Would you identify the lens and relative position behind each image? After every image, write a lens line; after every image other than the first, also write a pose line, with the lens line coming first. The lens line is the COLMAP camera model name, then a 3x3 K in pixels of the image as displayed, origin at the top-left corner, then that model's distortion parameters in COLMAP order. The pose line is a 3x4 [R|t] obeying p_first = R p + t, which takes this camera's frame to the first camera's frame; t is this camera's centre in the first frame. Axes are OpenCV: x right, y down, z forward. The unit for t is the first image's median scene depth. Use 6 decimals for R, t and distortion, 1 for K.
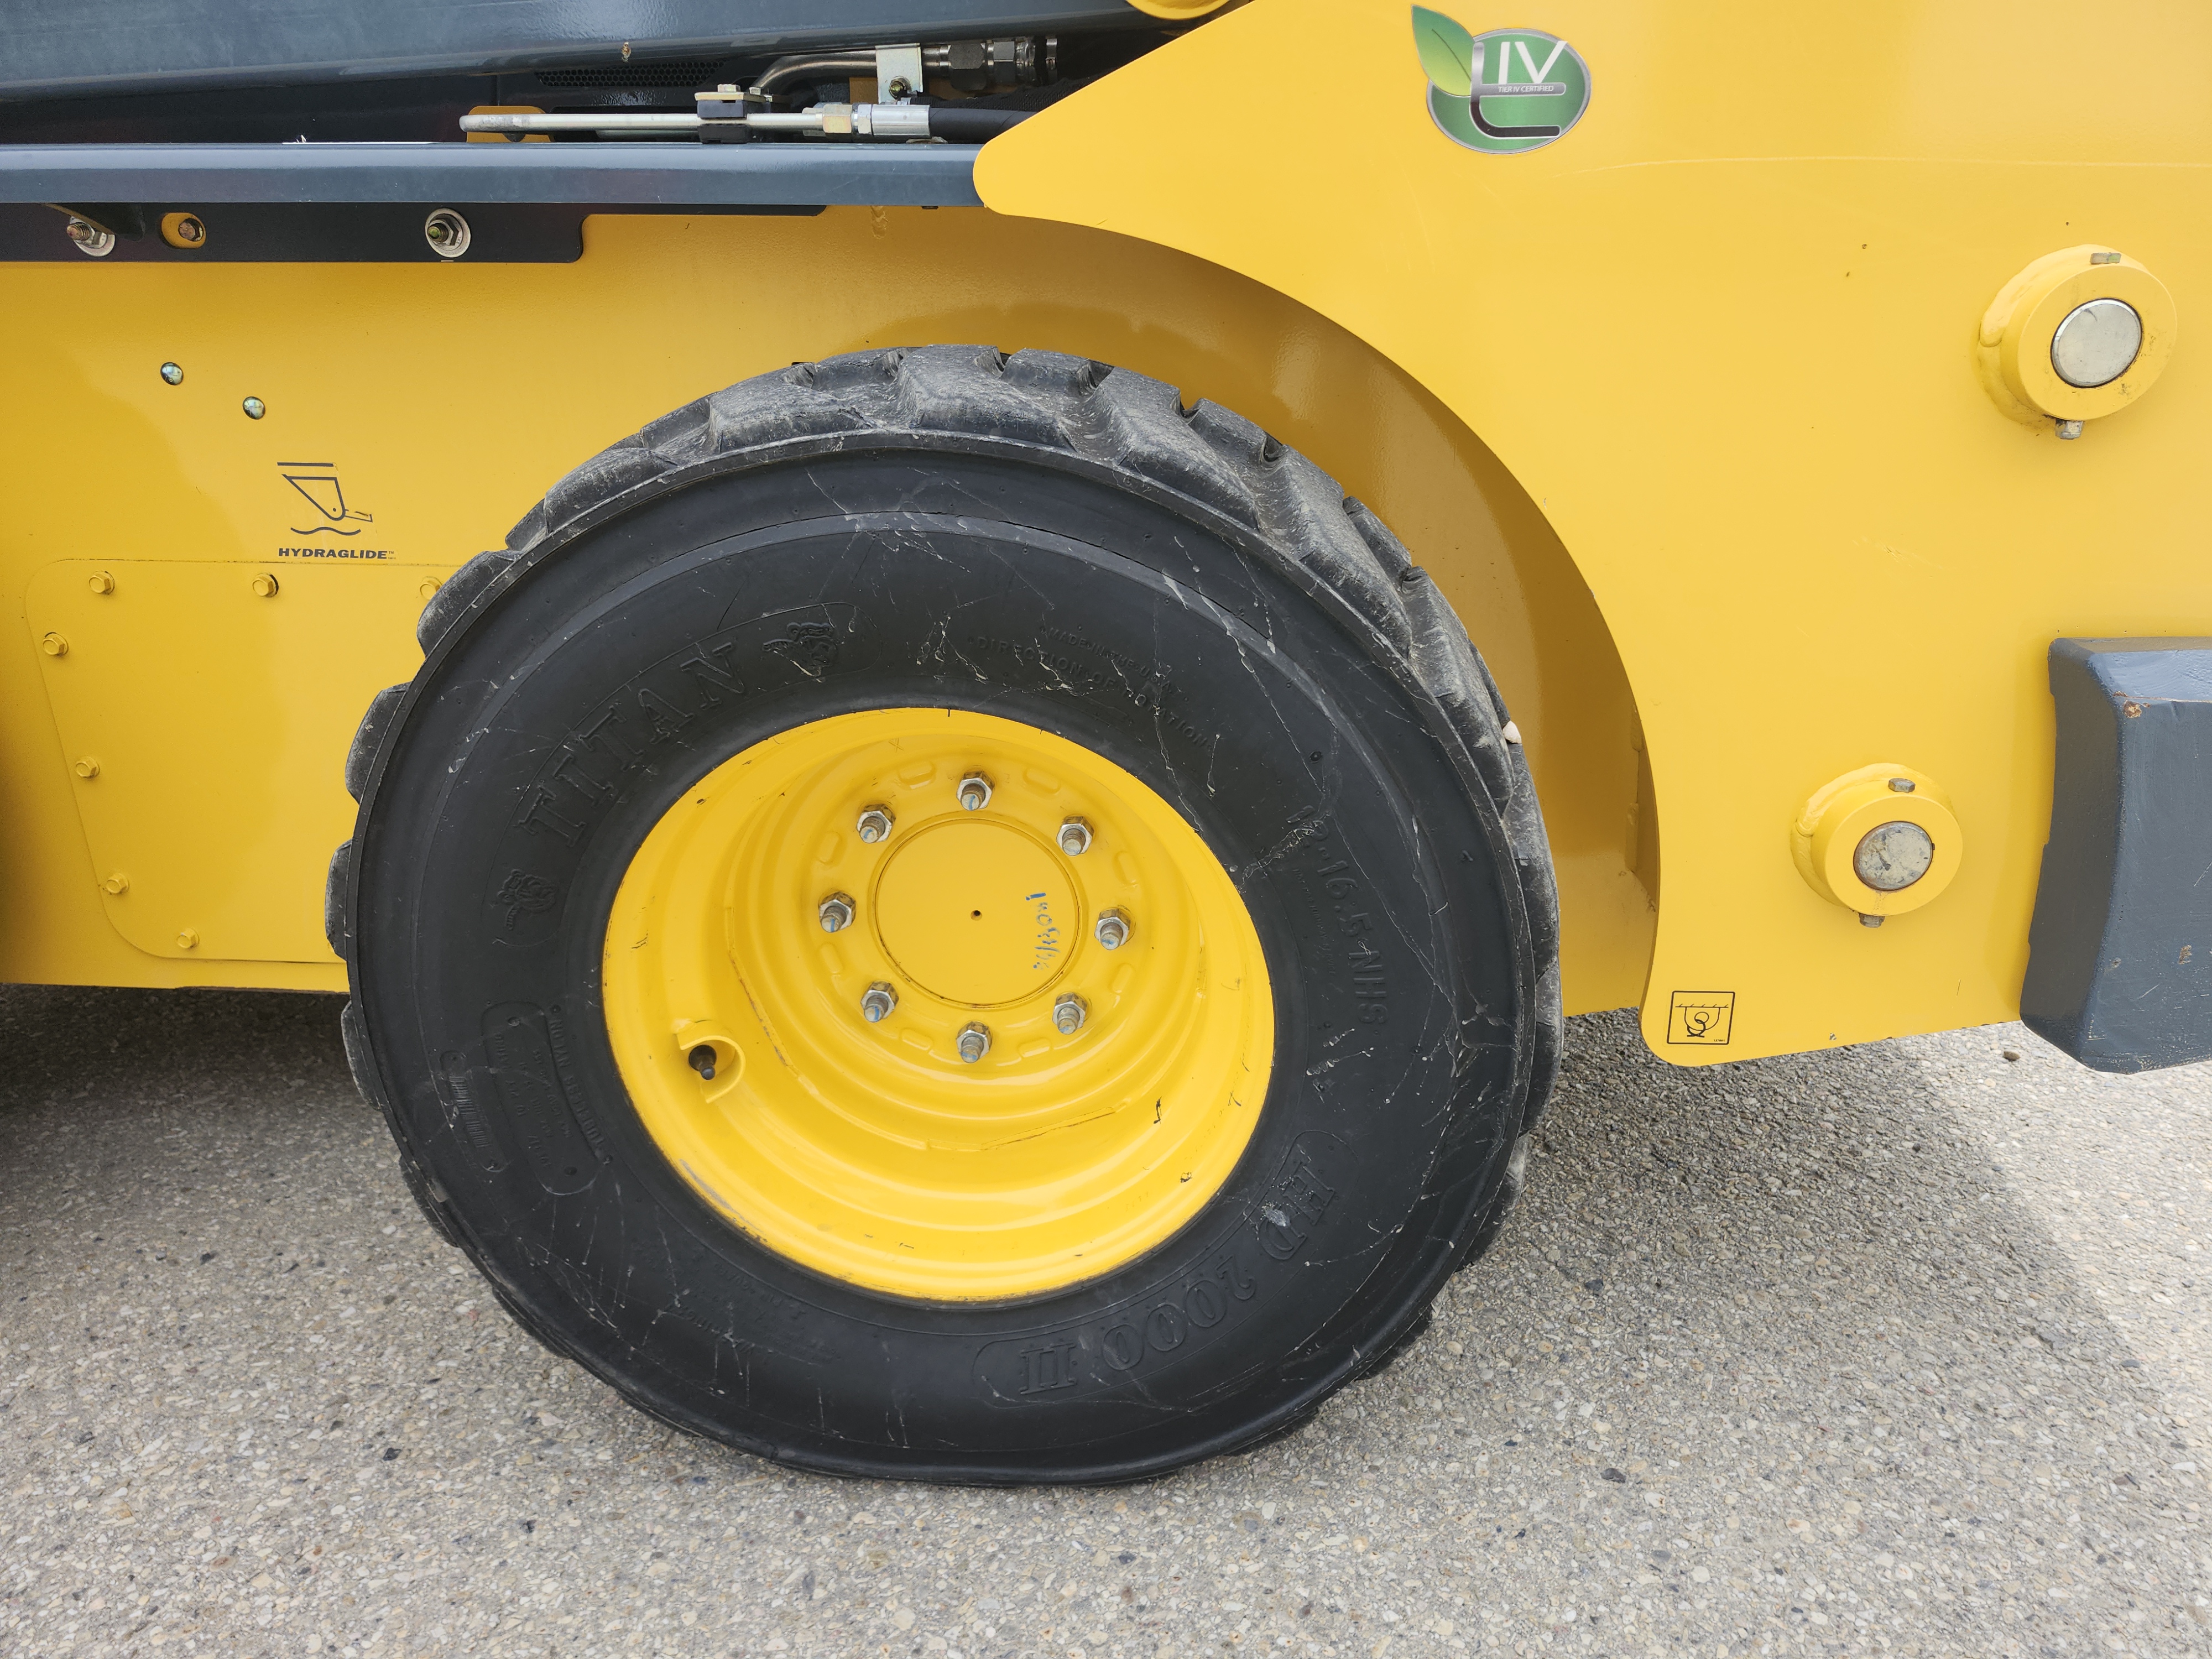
lens RADIAL K [[1530.3, 0, 1106.0], [0, 1530.3, 829.5], [0, 0, 1]] dist [0.093791, -0.108325]
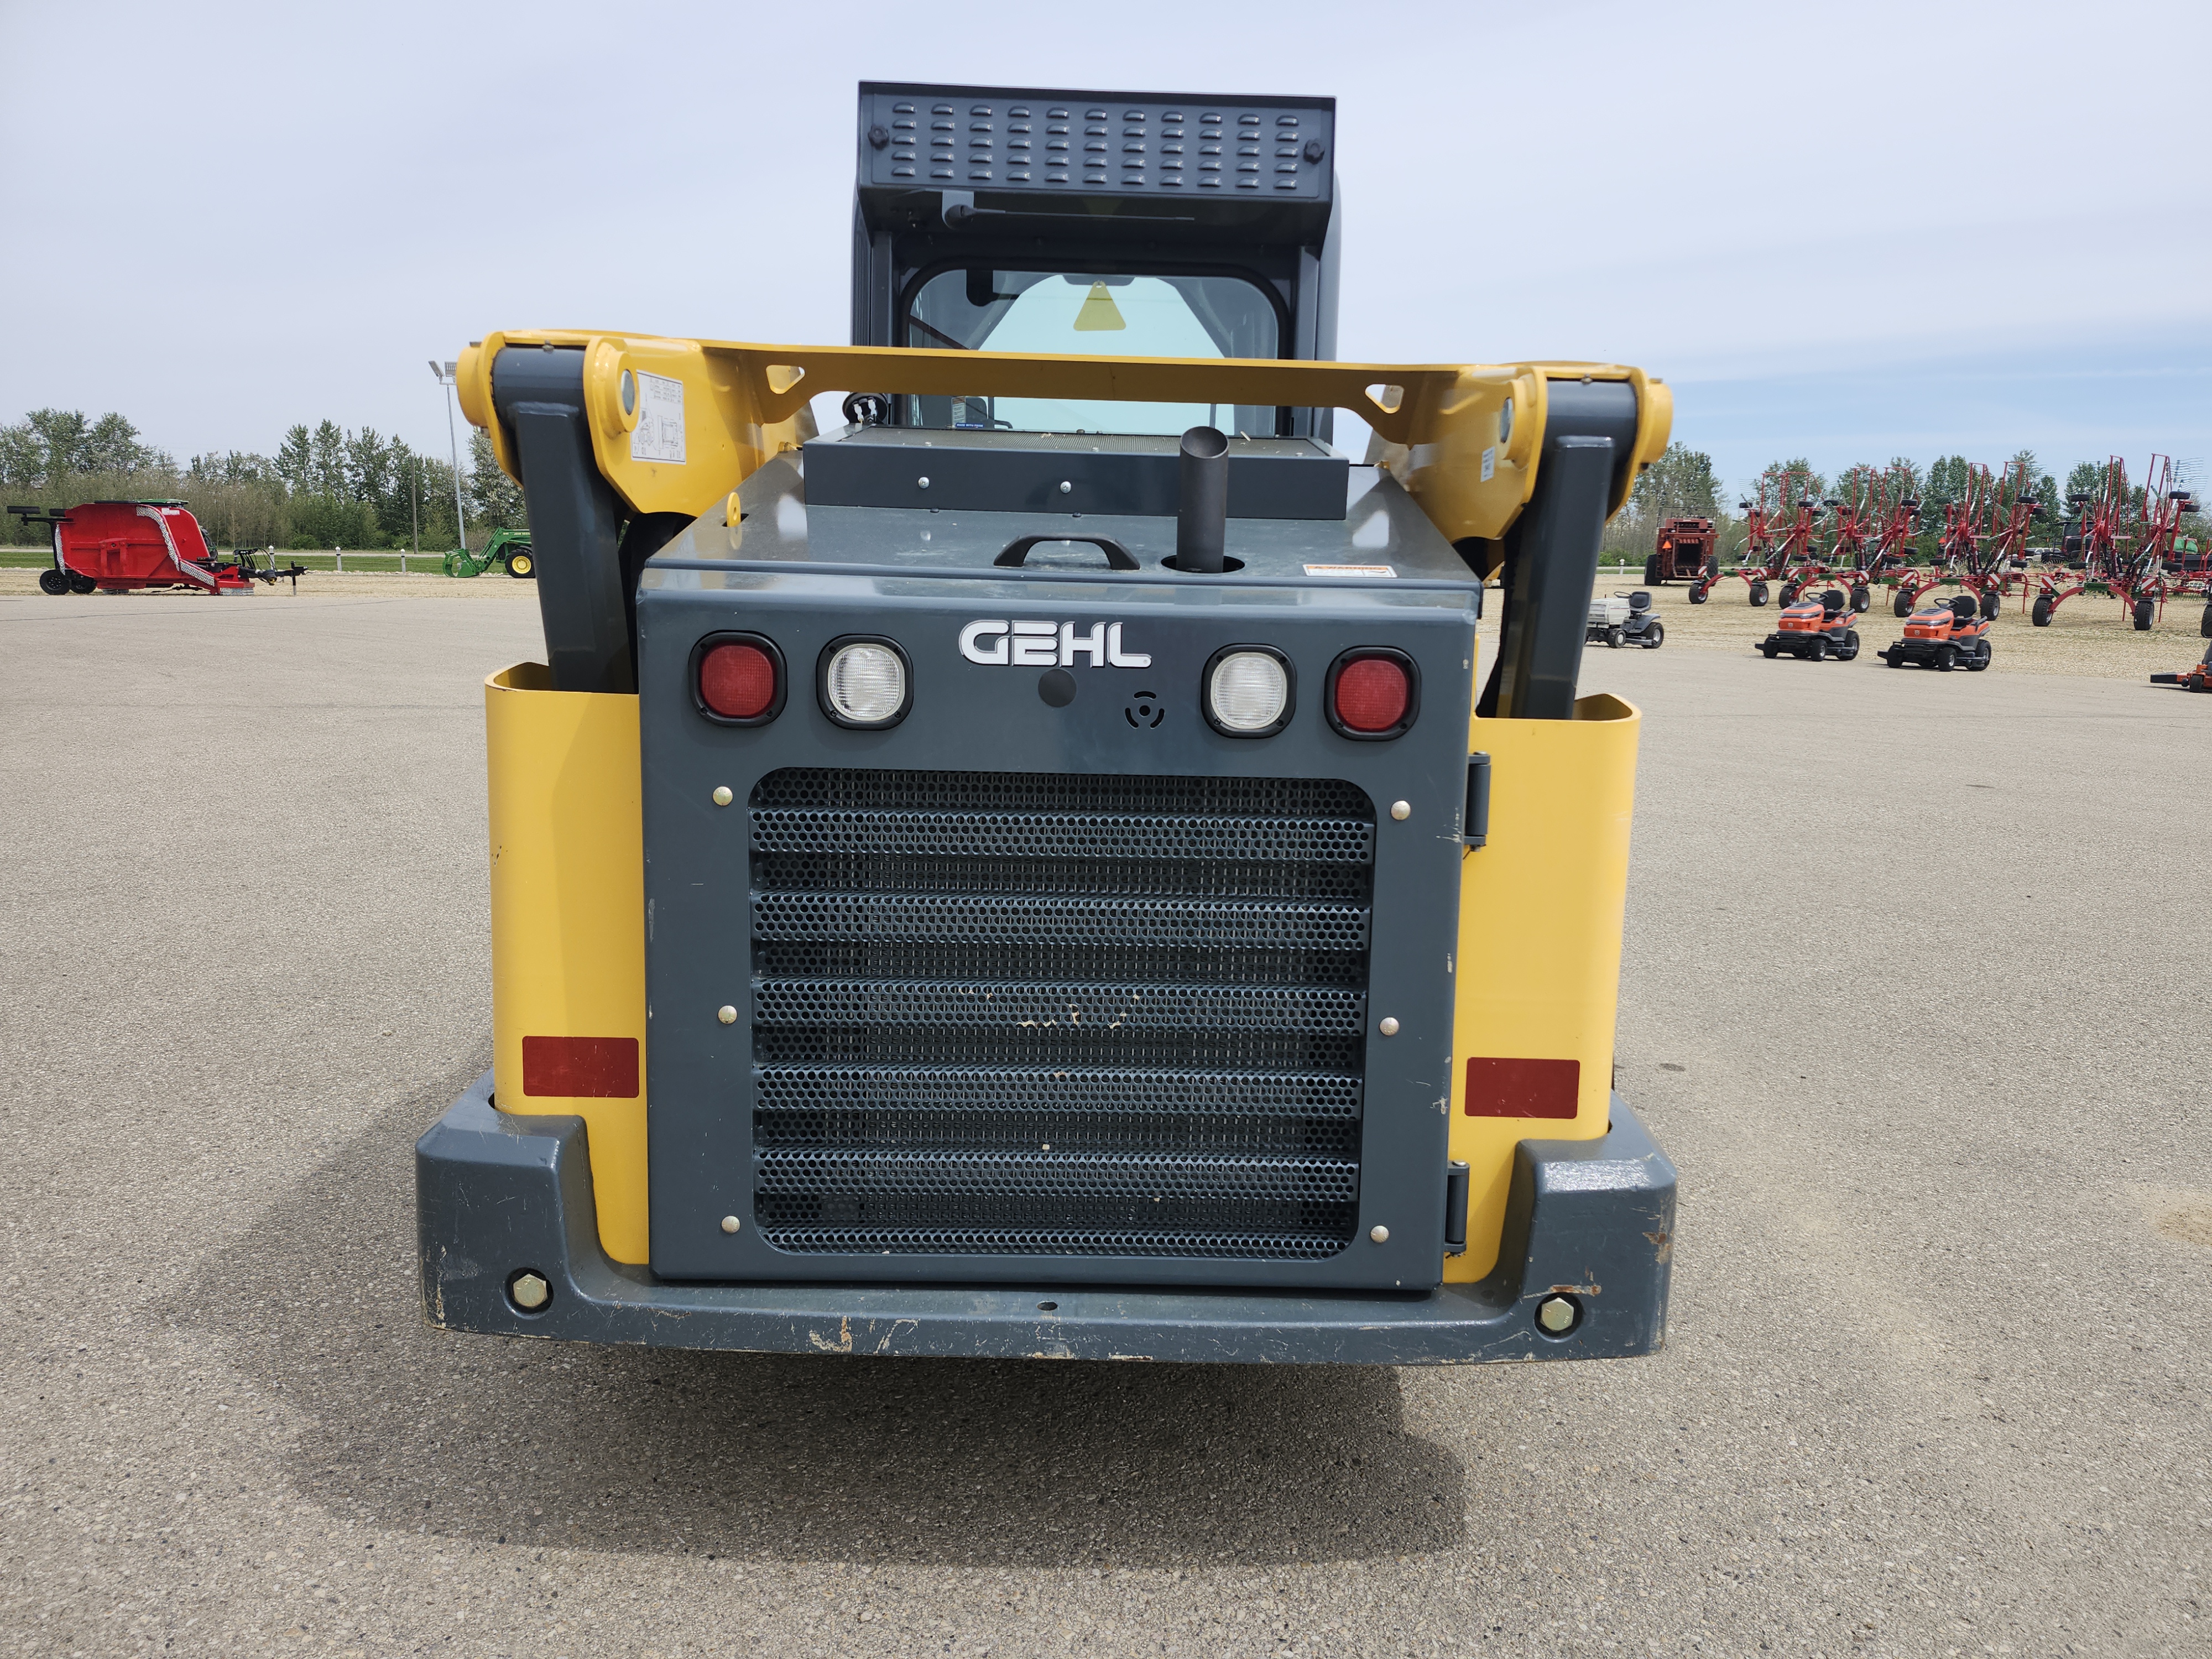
lens RADIAL K [[1526.9, 0, 1131.8], [0, 1526.9, 821.5], [0, 0, 1]] dist [0.093569, -0.108169]
pose [[0.069514, 0.173390, -0.982397, 2.504635], [-0.398669, 0.907550, 0.131970, -0.942243], [0.914457, 0.382477, 0.132213, 1.268607]]
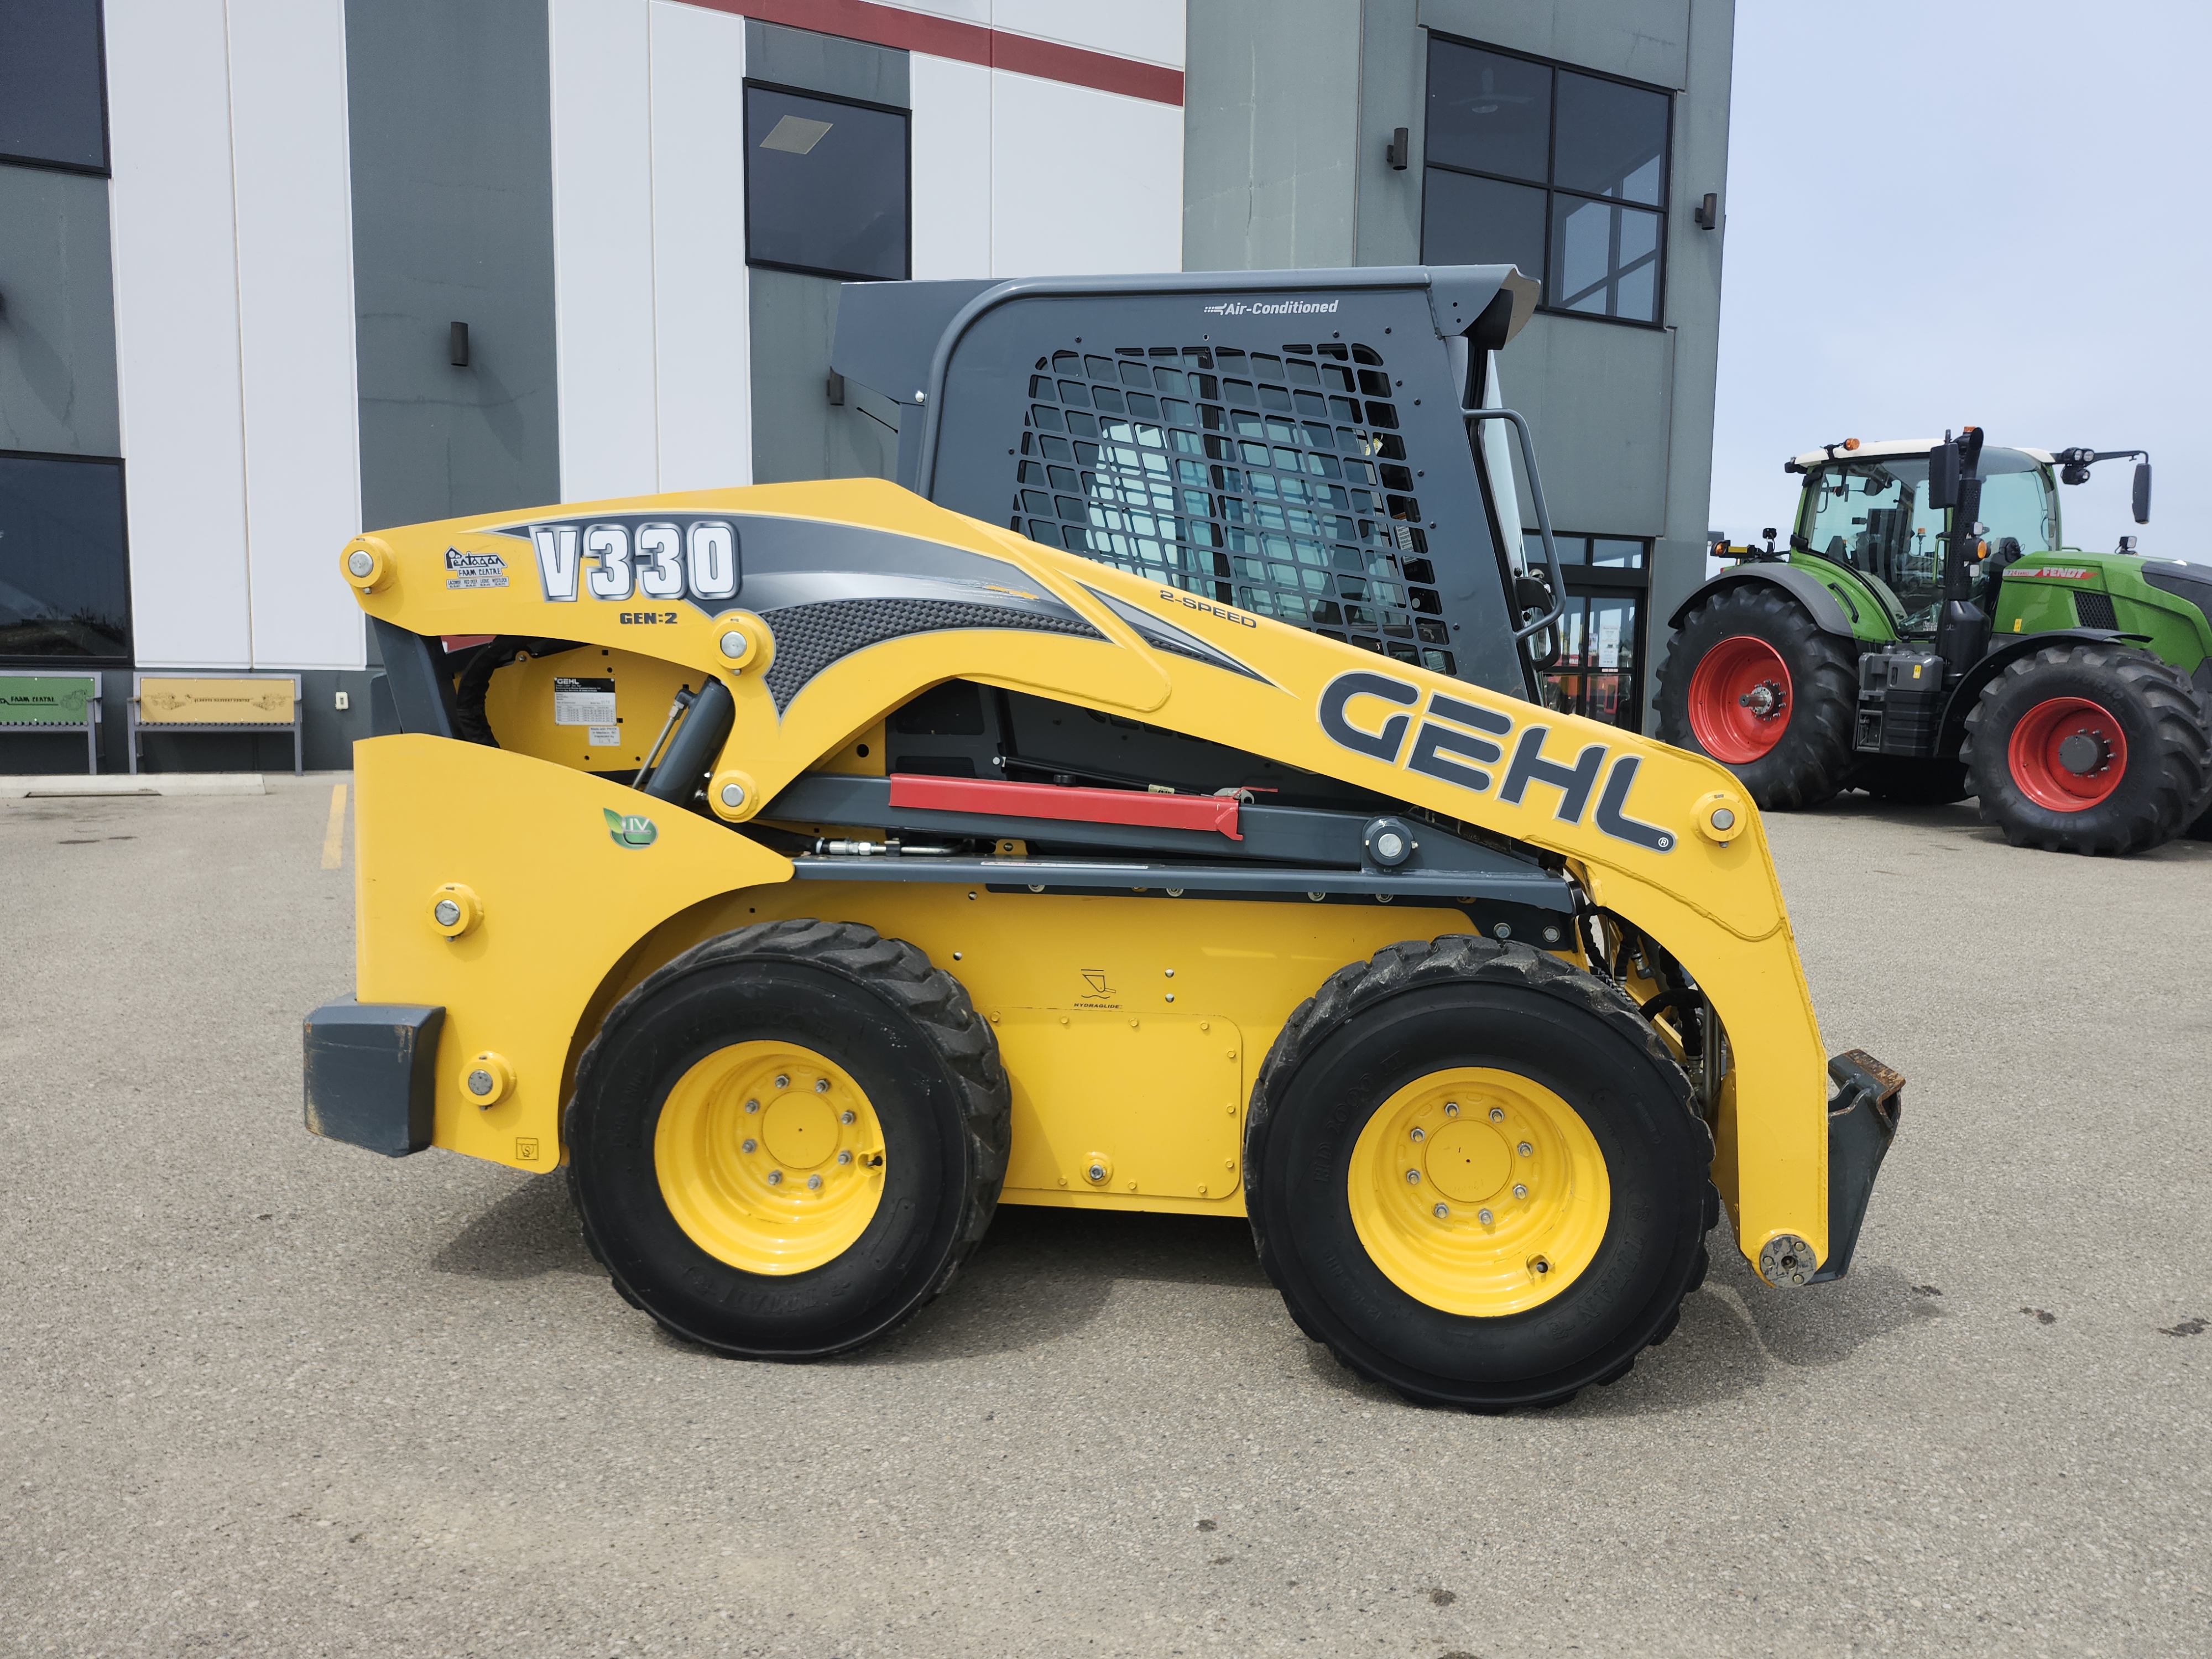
lens RADIAL K [[1526.9, 0, 1131.8], [0, 1526.9, 821.5], [0, 0, 1]] dist [0.093569, -0.108169]
pose [[-0.998045, -0.016817, 0.060200, -0.762082], [0.012798, 0.887737, 0.460174, -2.199739], [-0.061180, 0.460045, -0.885786, 4.461924]]
